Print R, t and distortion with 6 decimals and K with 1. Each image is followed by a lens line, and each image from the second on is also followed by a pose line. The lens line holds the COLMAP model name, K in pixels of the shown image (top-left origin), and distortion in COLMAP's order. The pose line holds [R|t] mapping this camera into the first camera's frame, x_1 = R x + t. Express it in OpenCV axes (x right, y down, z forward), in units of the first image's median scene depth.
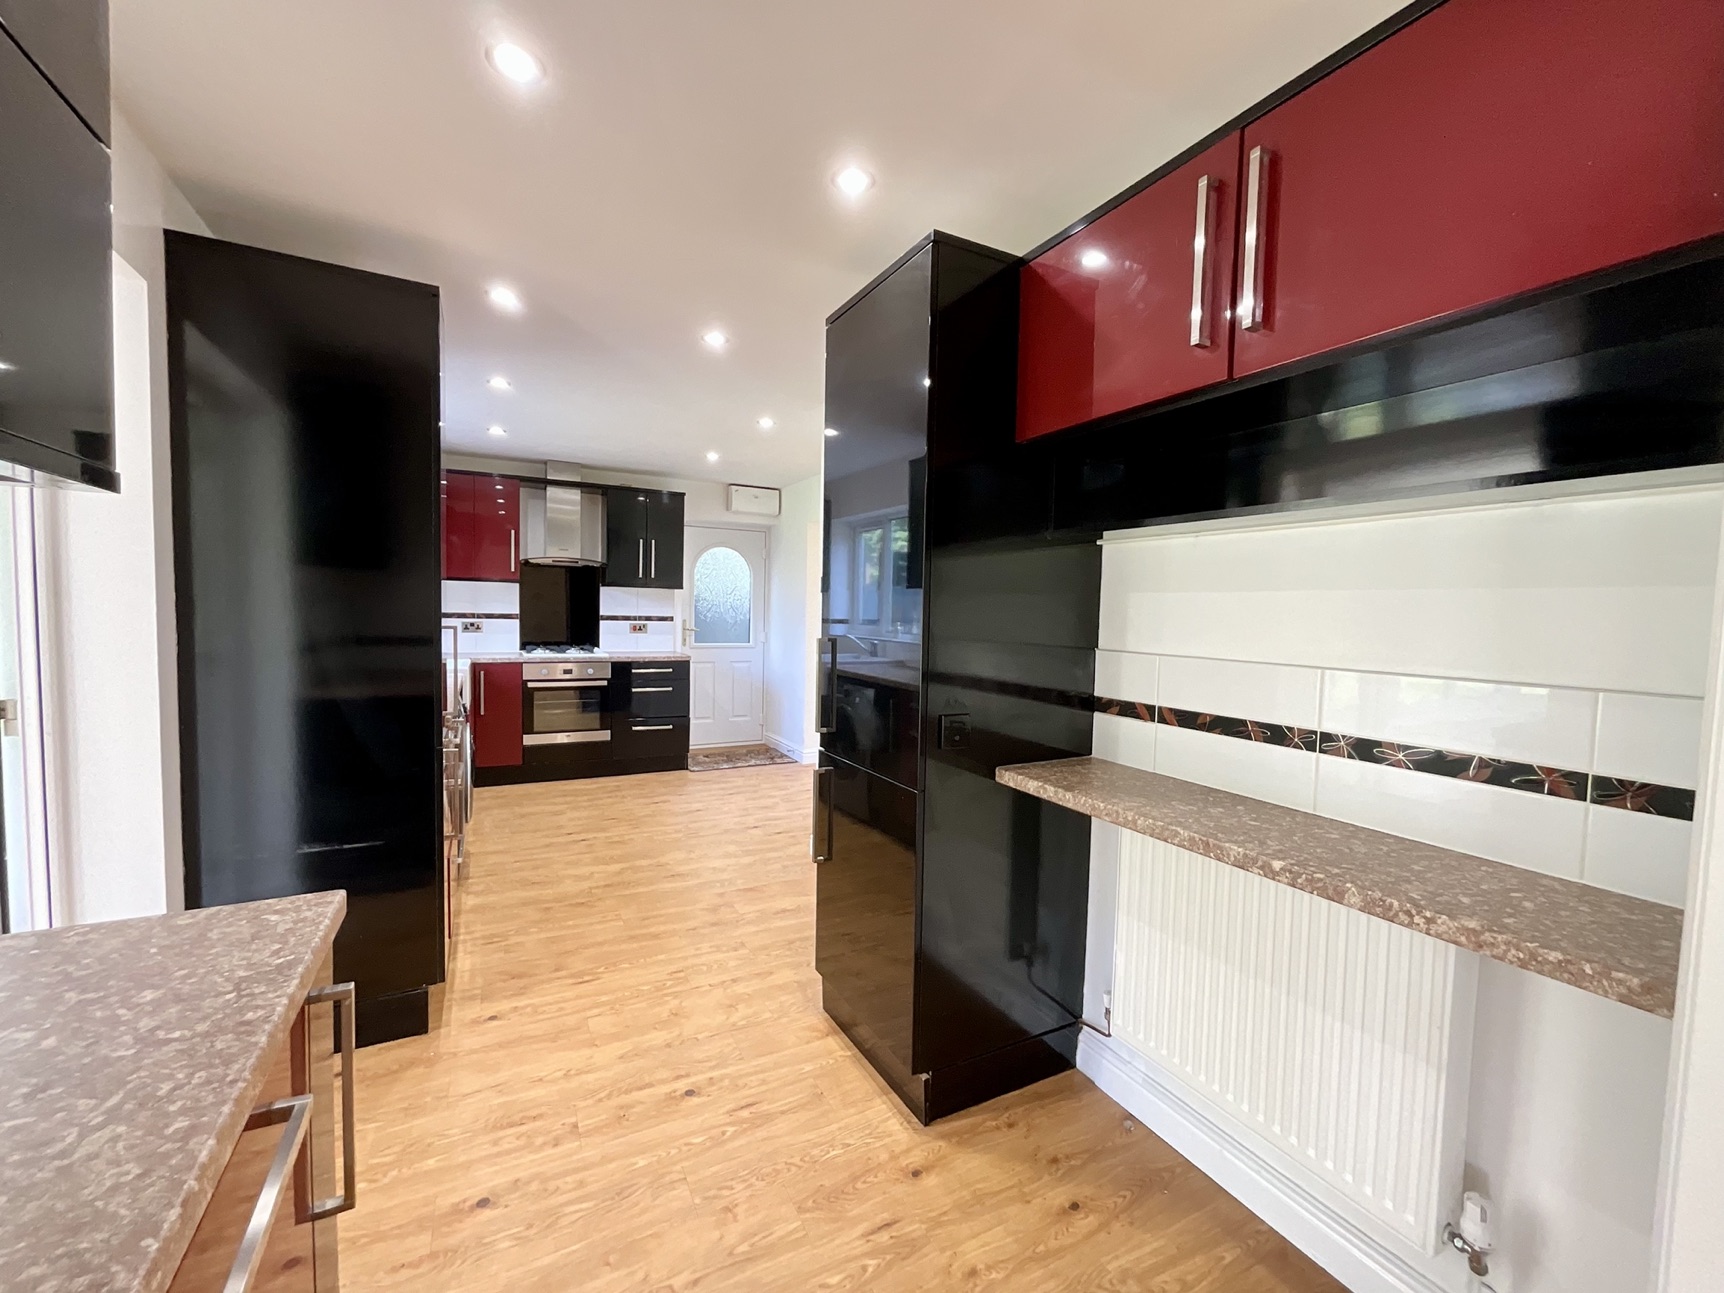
lens RADIAL K [[698.6, 0, 858.1], [0, 698.6, 649.3], [0, 0, 1]] dist [-0.003500, 0.001838]
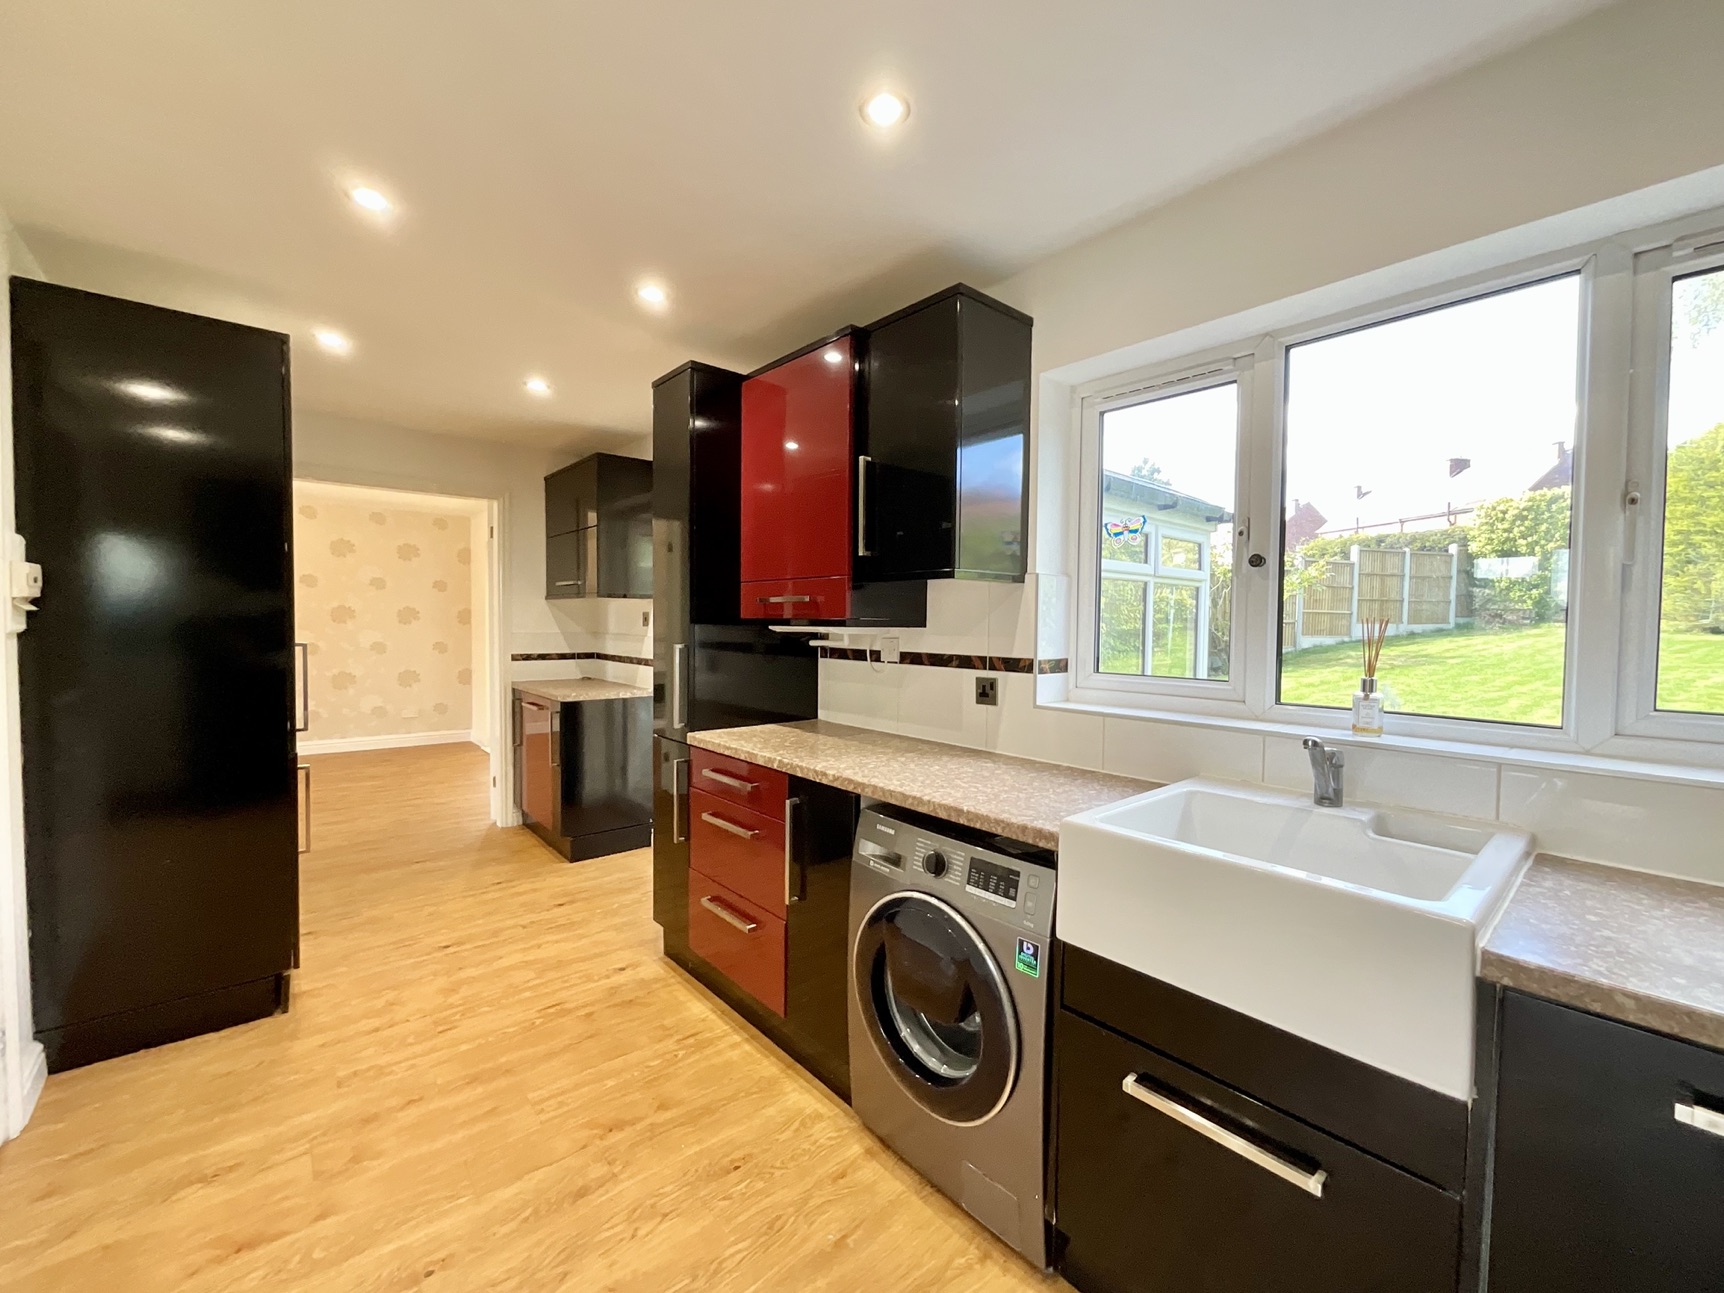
lens RADIAL K [[698.6, 0, 869.1], [0, 698.6, 642.5], [0, 0, 1]] dist [-0.003500, 0.001838]
pose [[-0.970666, -0.028073, -0.238788, -0.278769], [-0.048477, 0.995615, 0.080006, -0.064100], [0.235495, 0.089235, -0.967770, 0.973020]]
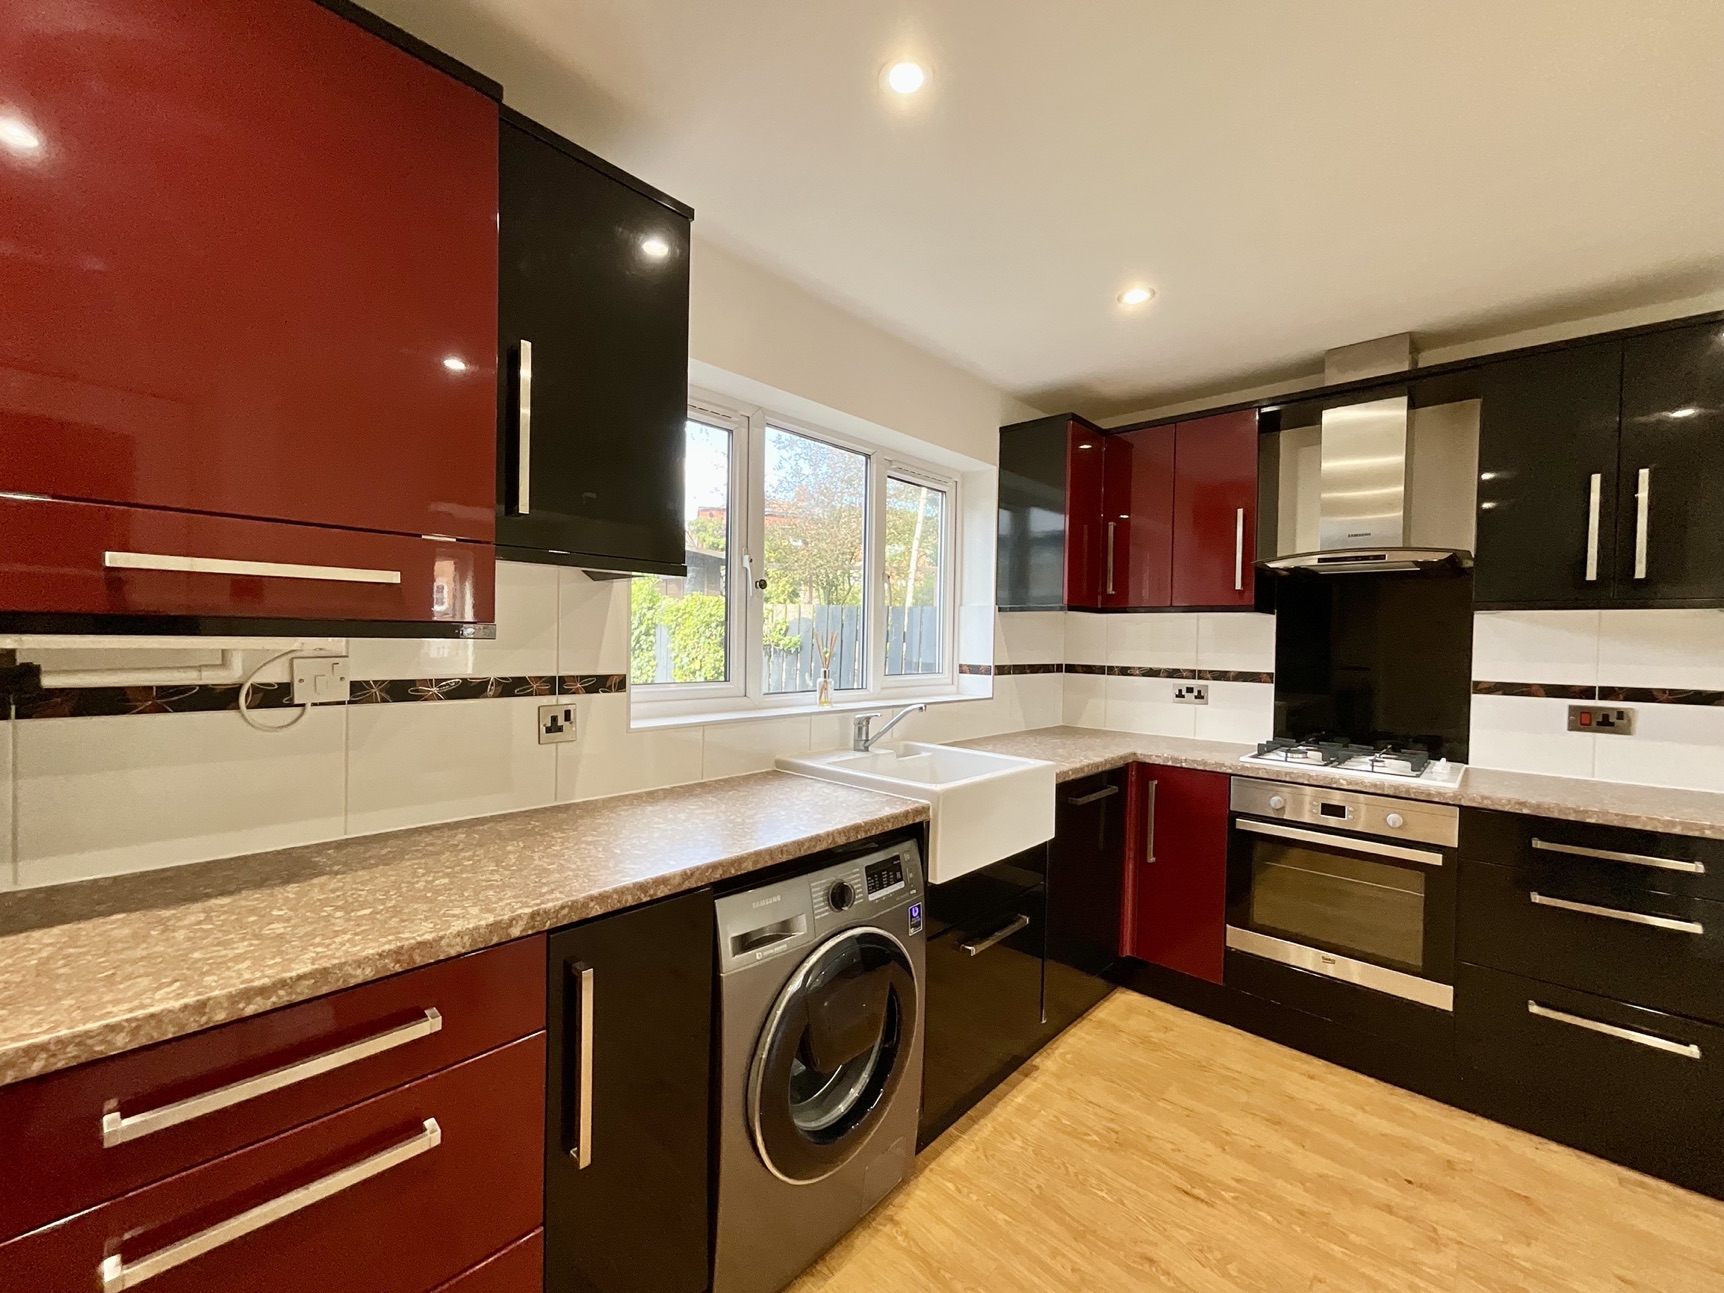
lens RADIAL K [[698.6, 0, 858.7], [0, 698.6, 646.4], [0, 0, 1]] dist [-0.003500, 0.001838]
pose [[0.331404, -0.009203, -0.943444, -0.108455], [-0.066537, 0.997235, -0.033100, -0.036265], [0.941140, 0.073743, 0.329875, 0.591243]]
